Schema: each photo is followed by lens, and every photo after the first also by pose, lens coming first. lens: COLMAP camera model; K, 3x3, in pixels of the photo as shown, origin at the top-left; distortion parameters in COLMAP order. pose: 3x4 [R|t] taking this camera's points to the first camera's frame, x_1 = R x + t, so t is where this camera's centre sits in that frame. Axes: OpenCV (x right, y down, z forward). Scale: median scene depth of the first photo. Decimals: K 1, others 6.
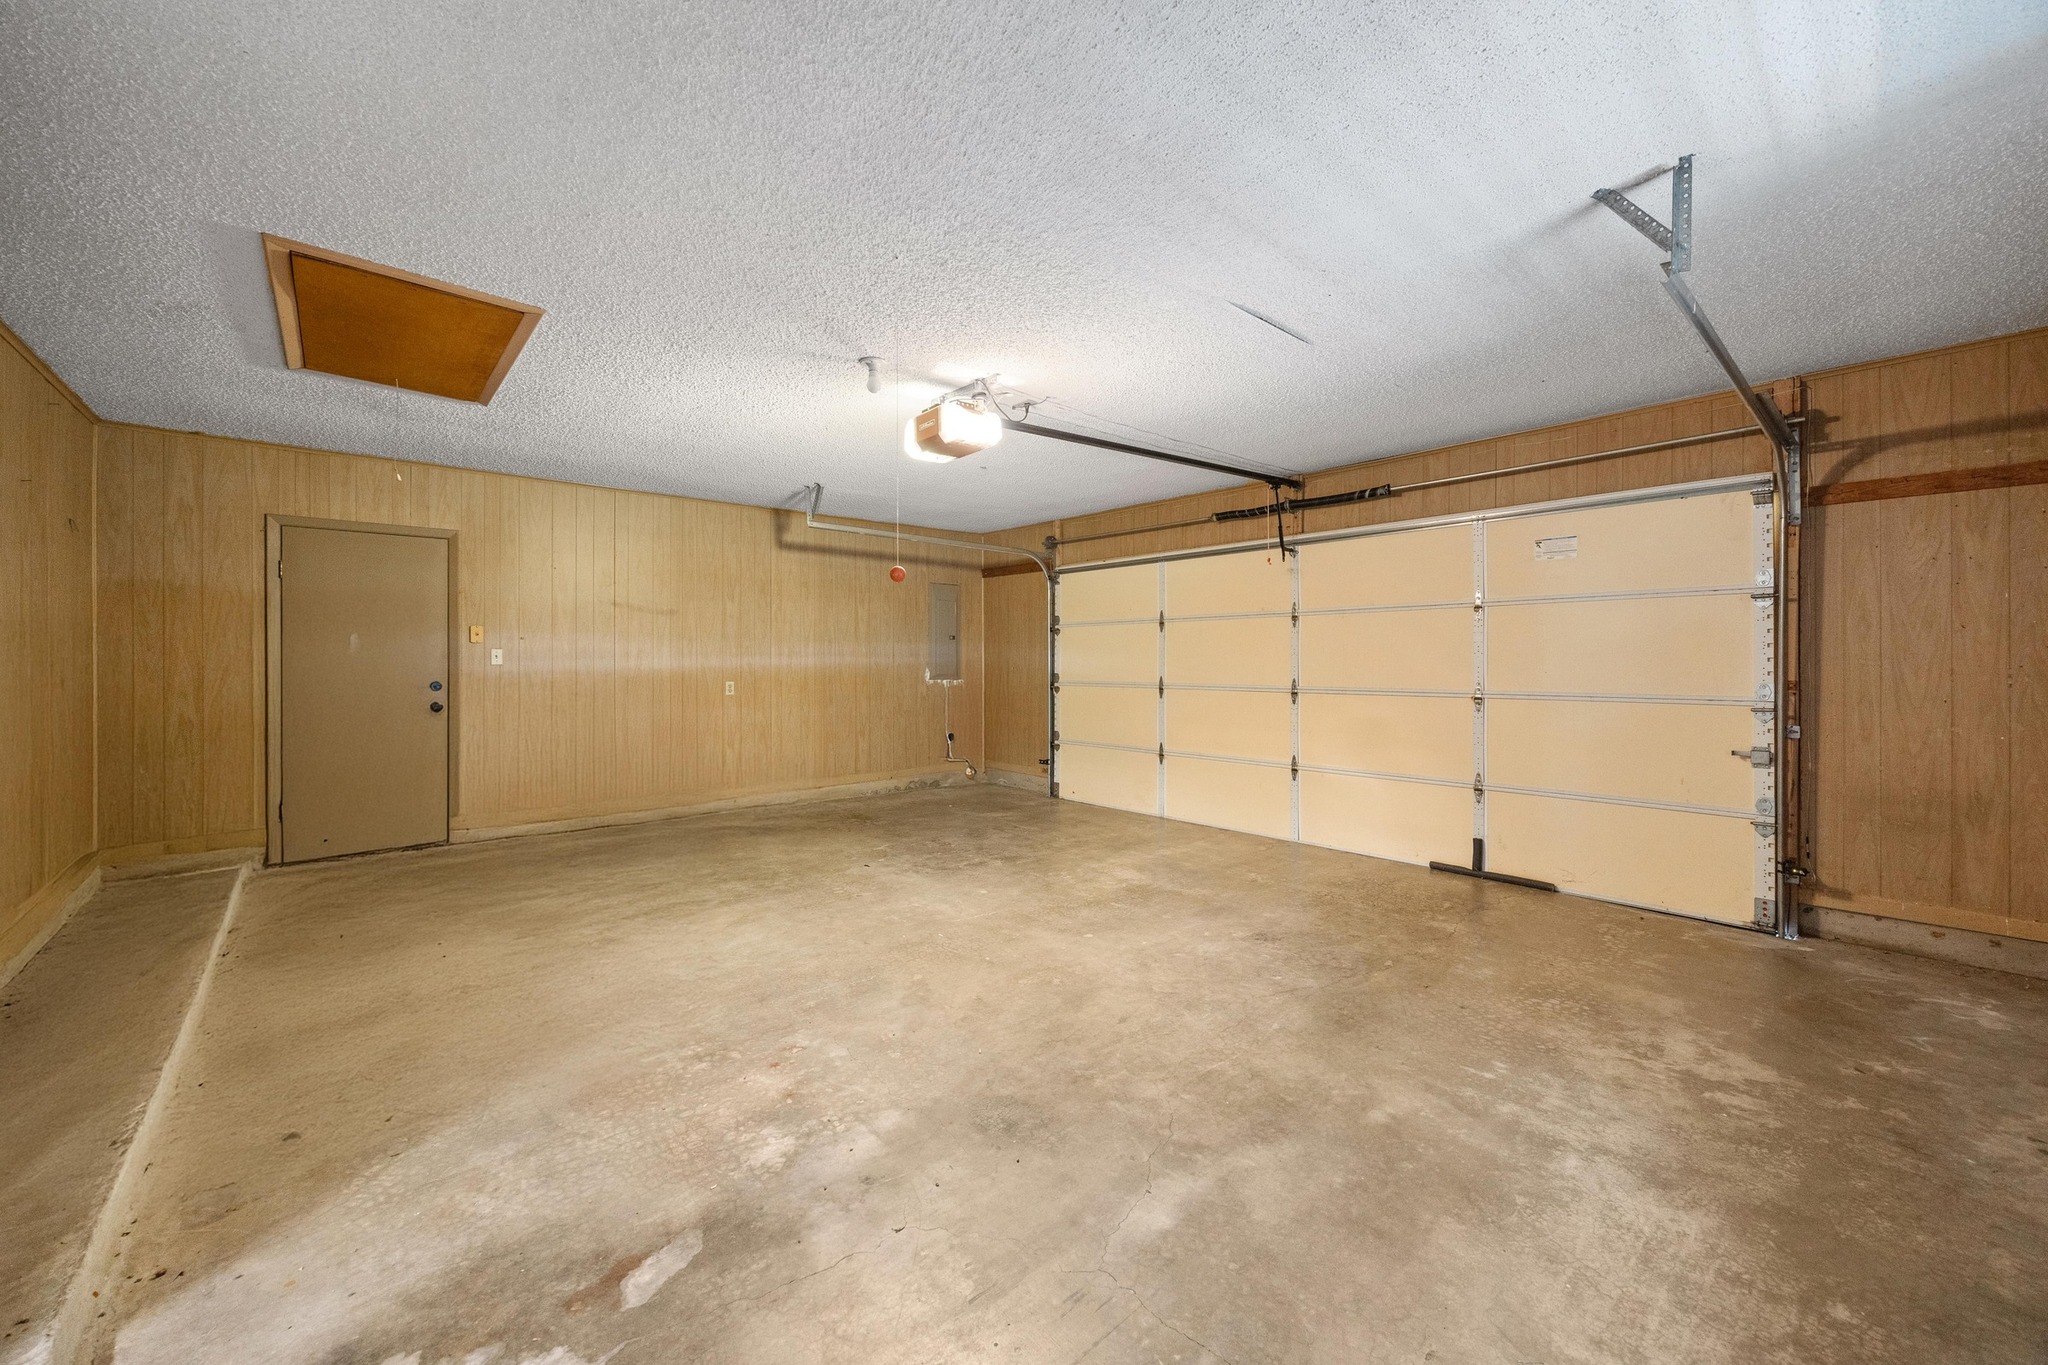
lens RADIAL K [[783.2, 0, 1024.0], [0, 783.2, 667.8], [0, 0, 1]] dist [-0.003019, -0.000213]
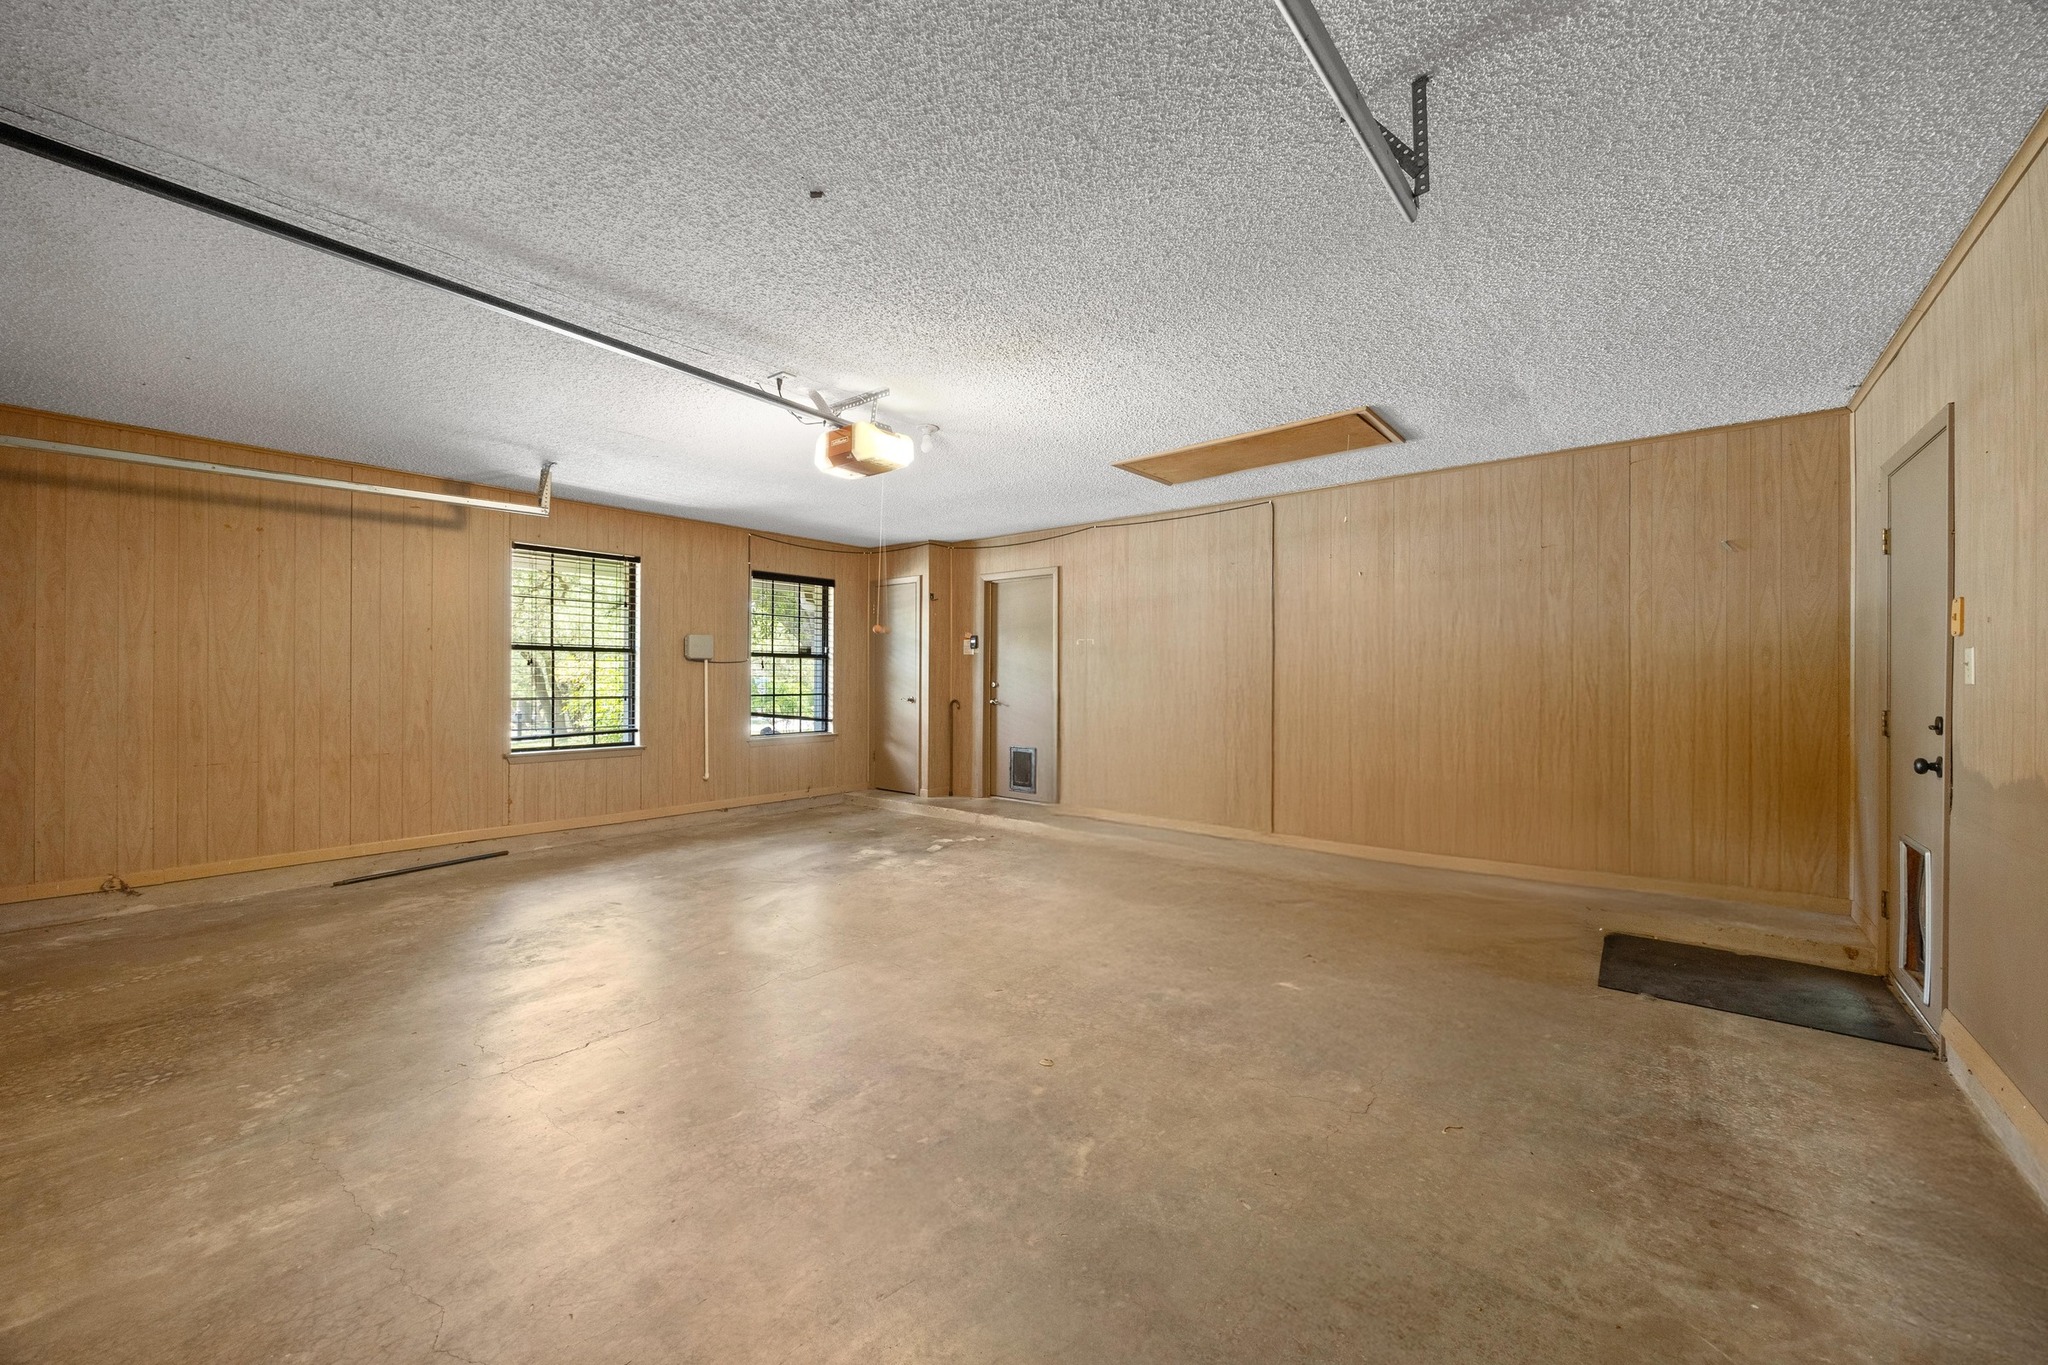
lens RADIAL K [[783.2, 0, 1015.4], [0, 783.2, 676.2], [0, 0, 1]] dist [-0.003019, -0.000213]
pose [[-0.988888, -0.002503, -0.148639, -0.143492], [-0.004596, 0.999895, 0.013742, -0.021679], [0.148589, 0.014272, -0.988796, 2.156591]]
